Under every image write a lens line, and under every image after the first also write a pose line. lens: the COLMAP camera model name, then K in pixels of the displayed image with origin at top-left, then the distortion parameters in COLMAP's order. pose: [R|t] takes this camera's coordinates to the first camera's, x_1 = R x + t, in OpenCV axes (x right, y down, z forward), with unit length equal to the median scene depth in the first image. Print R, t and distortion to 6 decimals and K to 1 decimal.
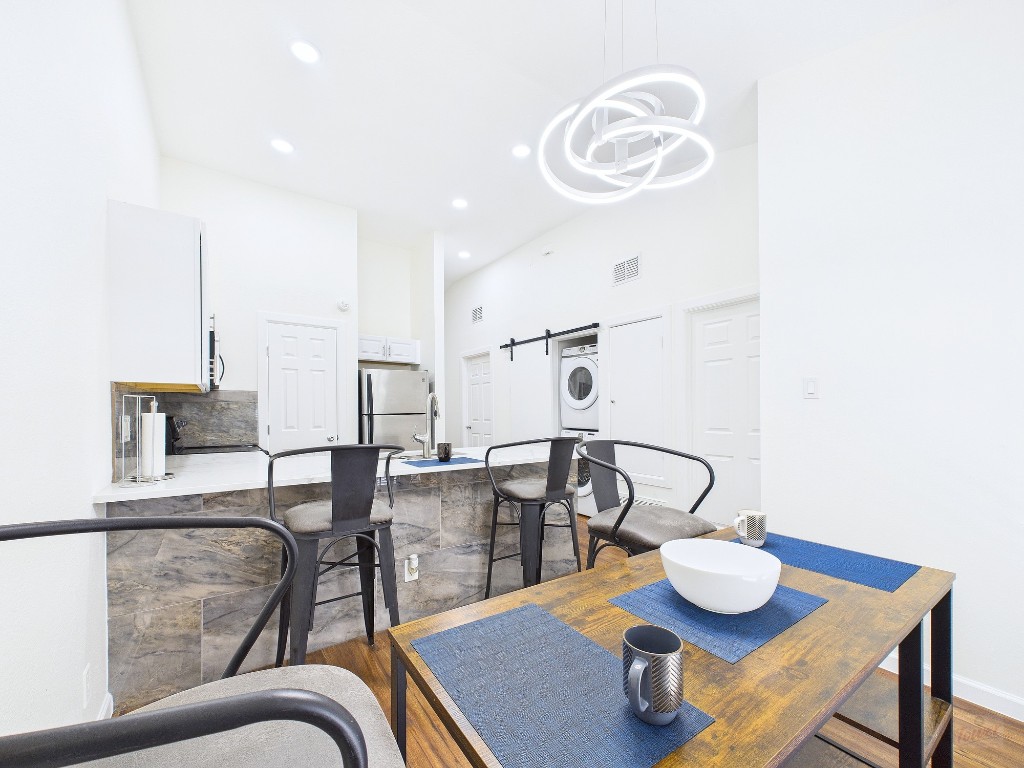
lens RADIAL K [[411.4, 0, 507.6], [0, 411.4, 407.9], [0, 0, 1]] dist [0.002975, 0.000021]
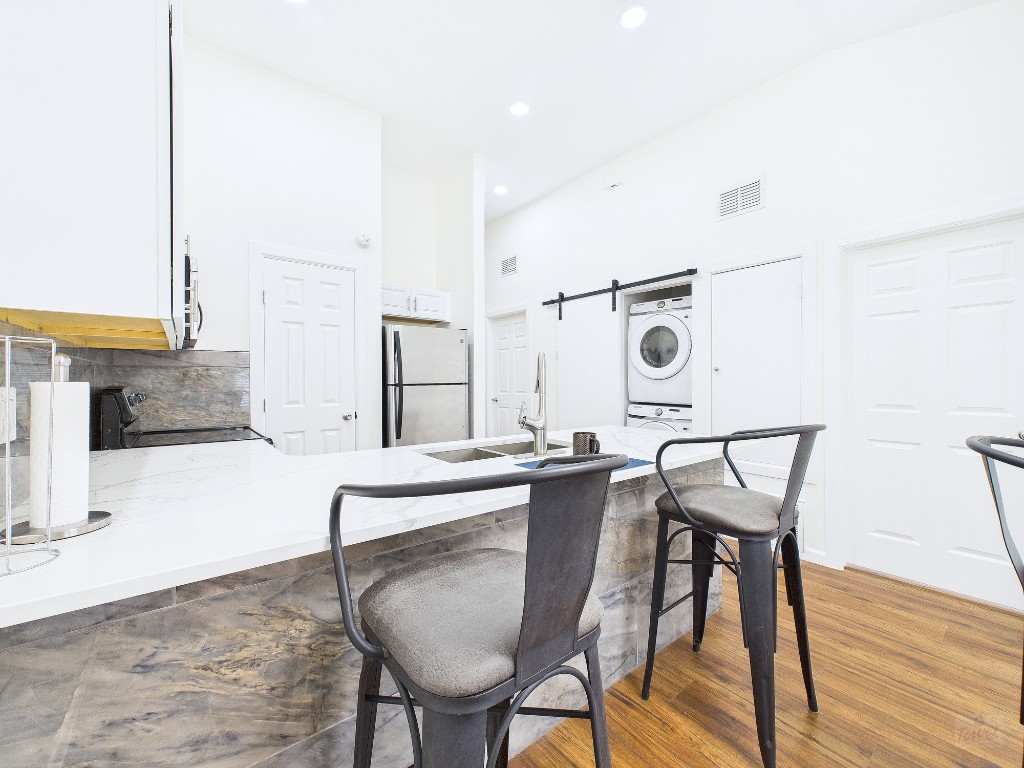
lens RADIAL K [[411.4, 0, 506.5], [0, 411.4, 381.4], [0, 0, 1]] dist [0.002975, 0.000021]
pose [[0.998701, 0.003769, 0.050824, -0.175818], [-0.004173, 0.999961, 0.007842, 0.002920], [-0.050792, -0.008044, 0.998677, 0.233213]]
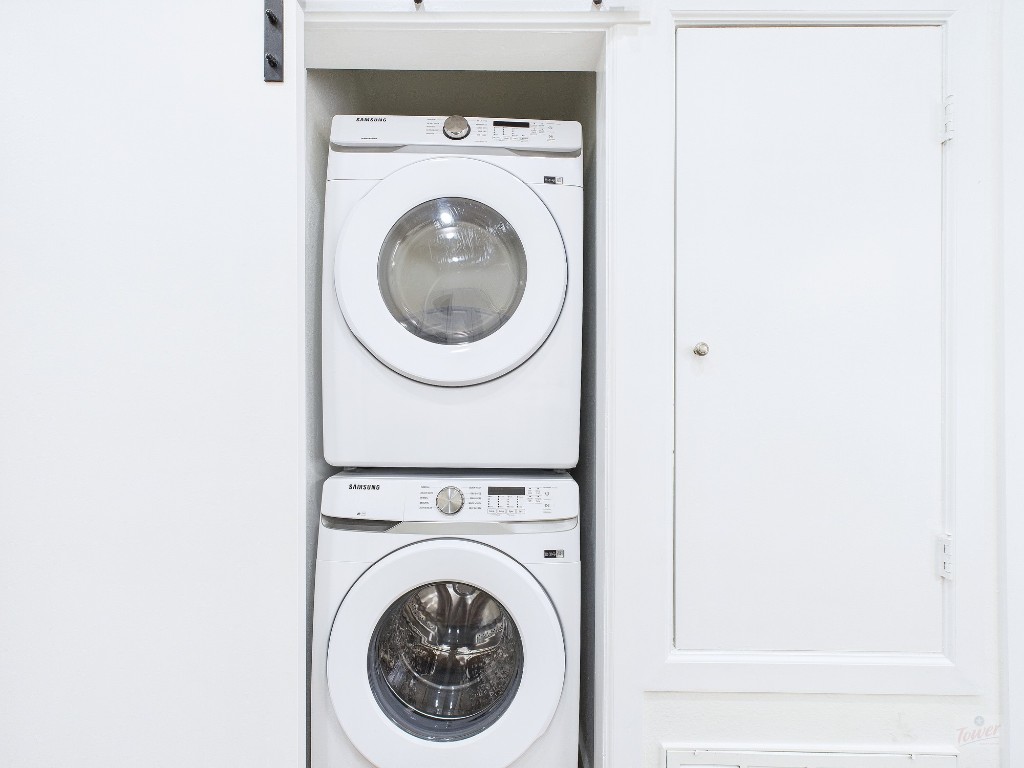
lens RADIAL K [[411.4, 0, 512.3], [0, 411.4, 390.3], [0, 0, 1]] dist [0.002975, 0.000021]
pose [[0.573752, 0.018972, 0.818809, 0.010750], [-0.009049, 0.999817, -0.016825, 0.011457], [-0.818979, 0.002244, 0.573819, 0.920905]]
